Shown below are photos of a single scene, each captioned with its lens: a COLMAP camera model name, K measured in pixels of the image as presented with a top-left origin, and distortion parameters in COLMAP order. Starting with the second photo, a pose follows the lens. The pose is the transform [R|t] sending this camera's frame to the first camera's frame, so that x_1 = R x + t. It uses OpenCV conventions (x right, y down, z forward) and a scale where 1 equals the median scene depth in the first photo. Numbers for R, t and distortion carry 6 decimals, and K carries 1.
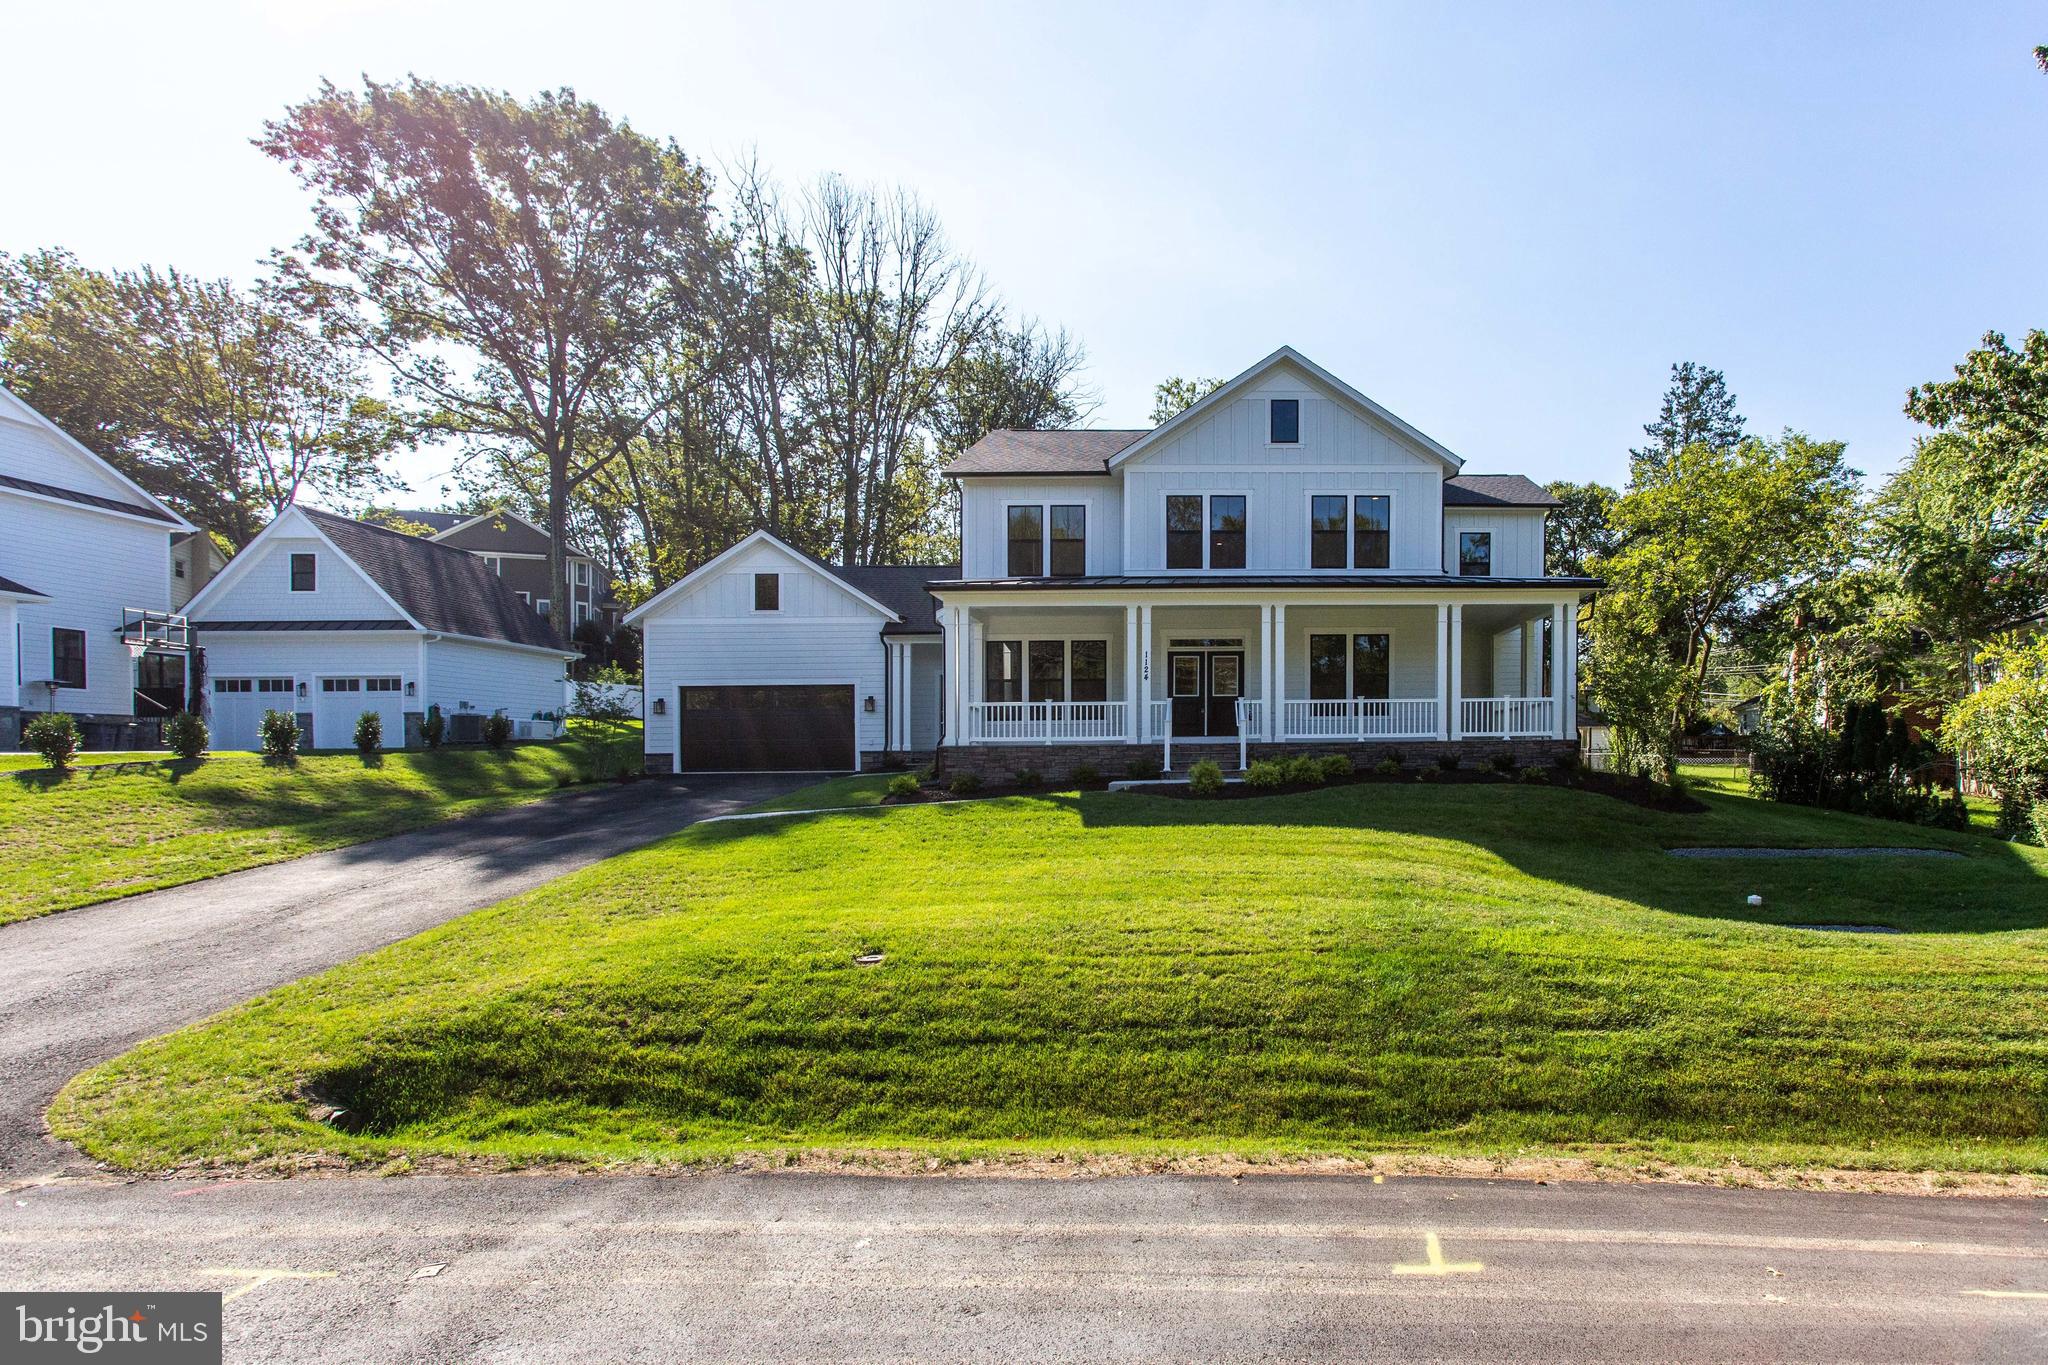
lens RADIAL K [[1064.7, 0, 1228.0], [0, 1064.7, 753.2], [0, 0, 1]] dist [-0.005581, 0.005501]
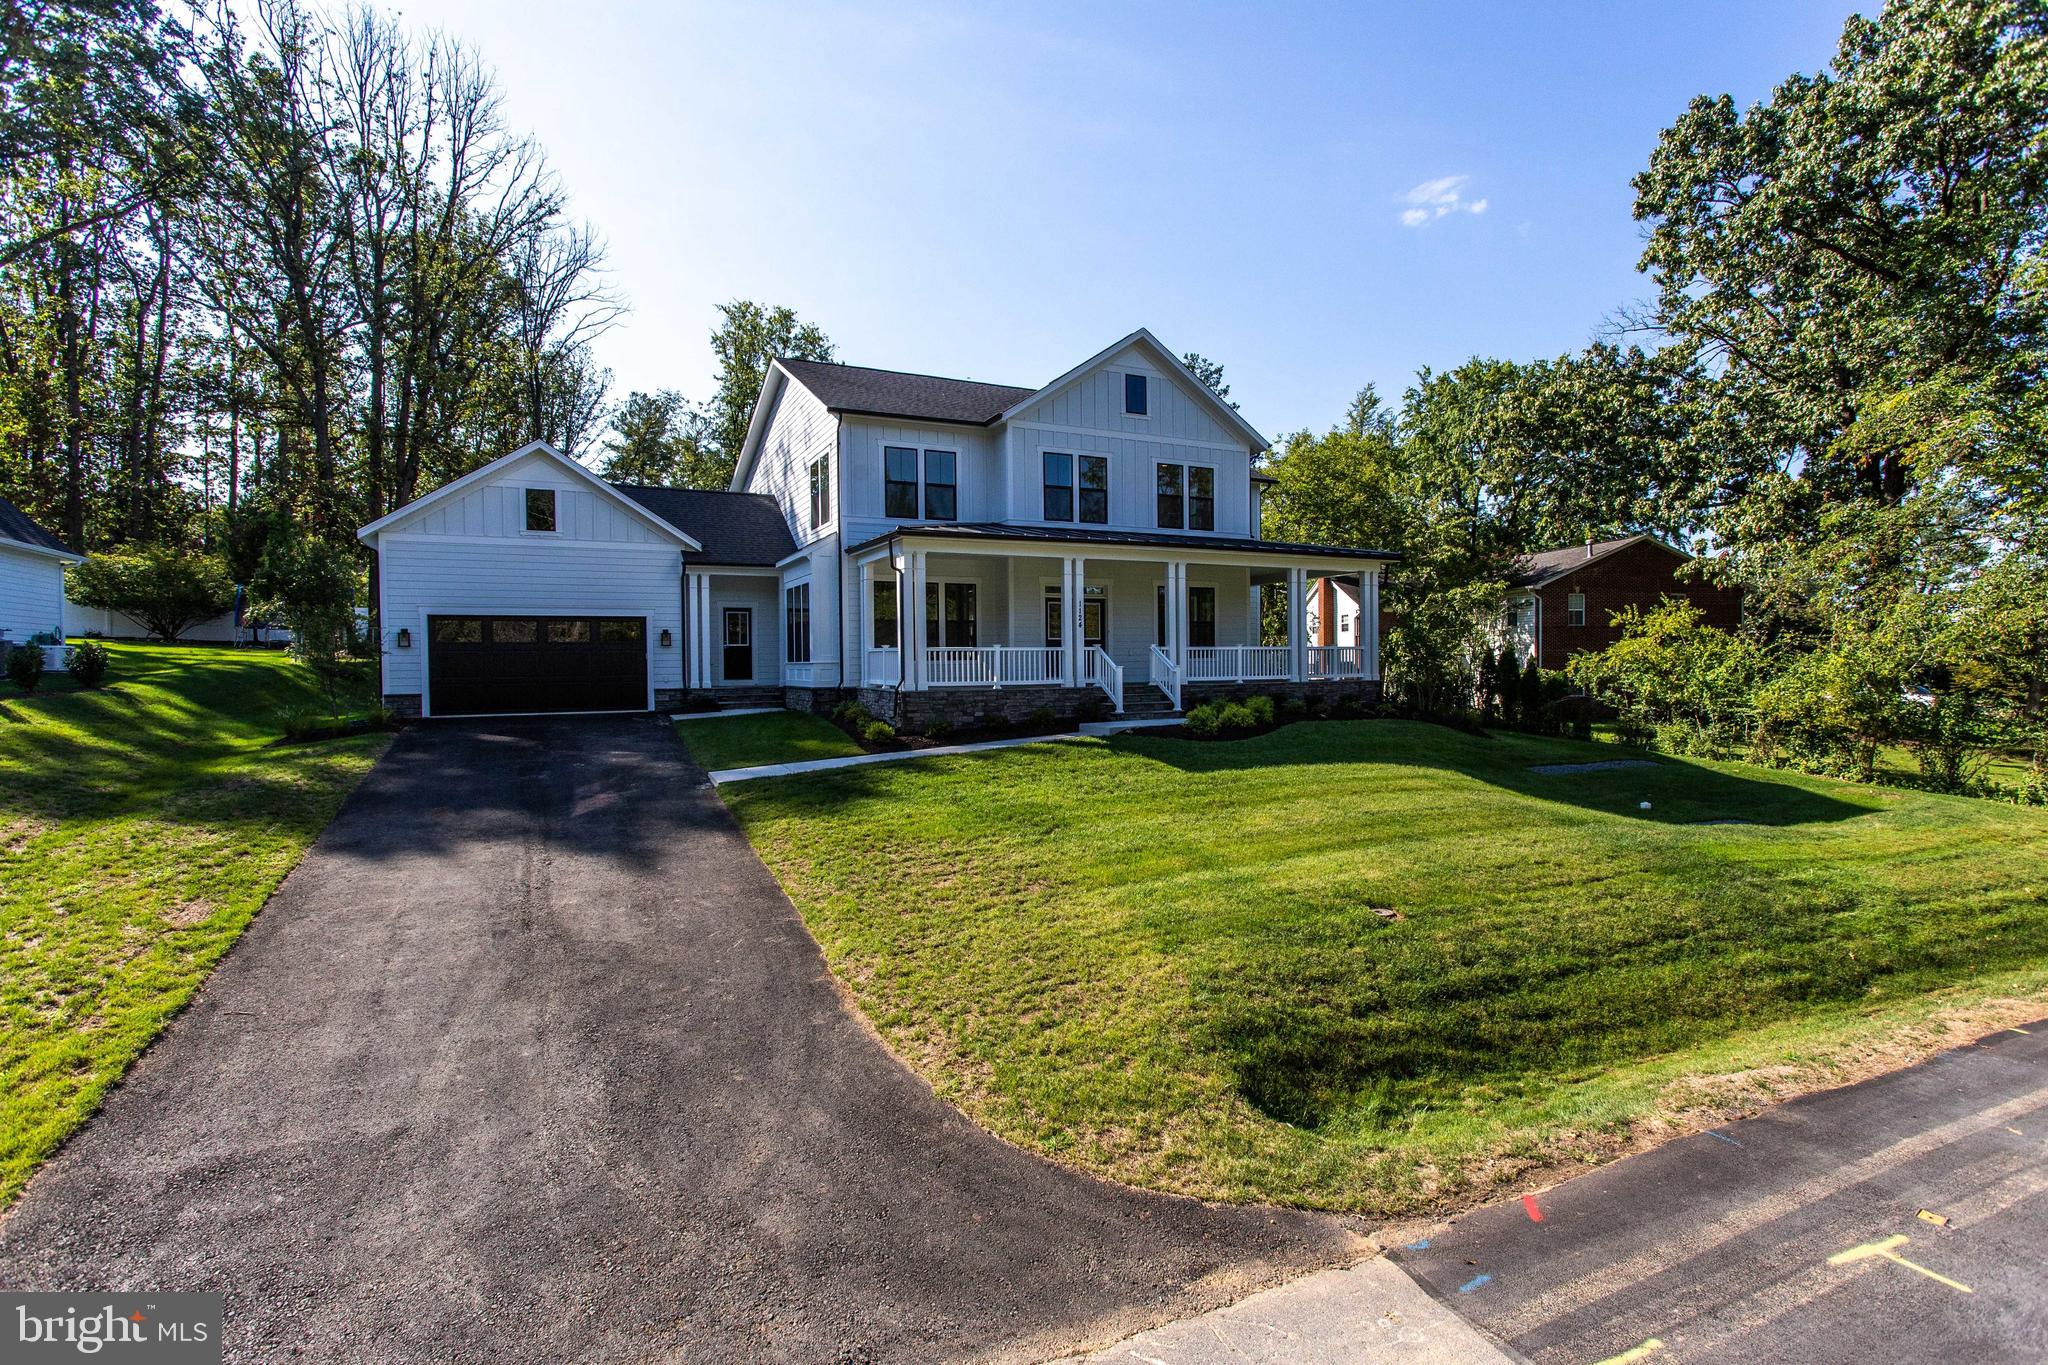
lens RADIAL K [[985.4, 0, 1004.9], [0, 985.4, 693.5], [0, 0, 1]] dist [0.000232, 0.002258]
pose [[0.912702, -0.011681, 0.408459, -0.423266], [-0.000771, 0.999540, 0.030307, -0.024366], [-0.408626, -0.027976, 0.912273, 0.091098]]
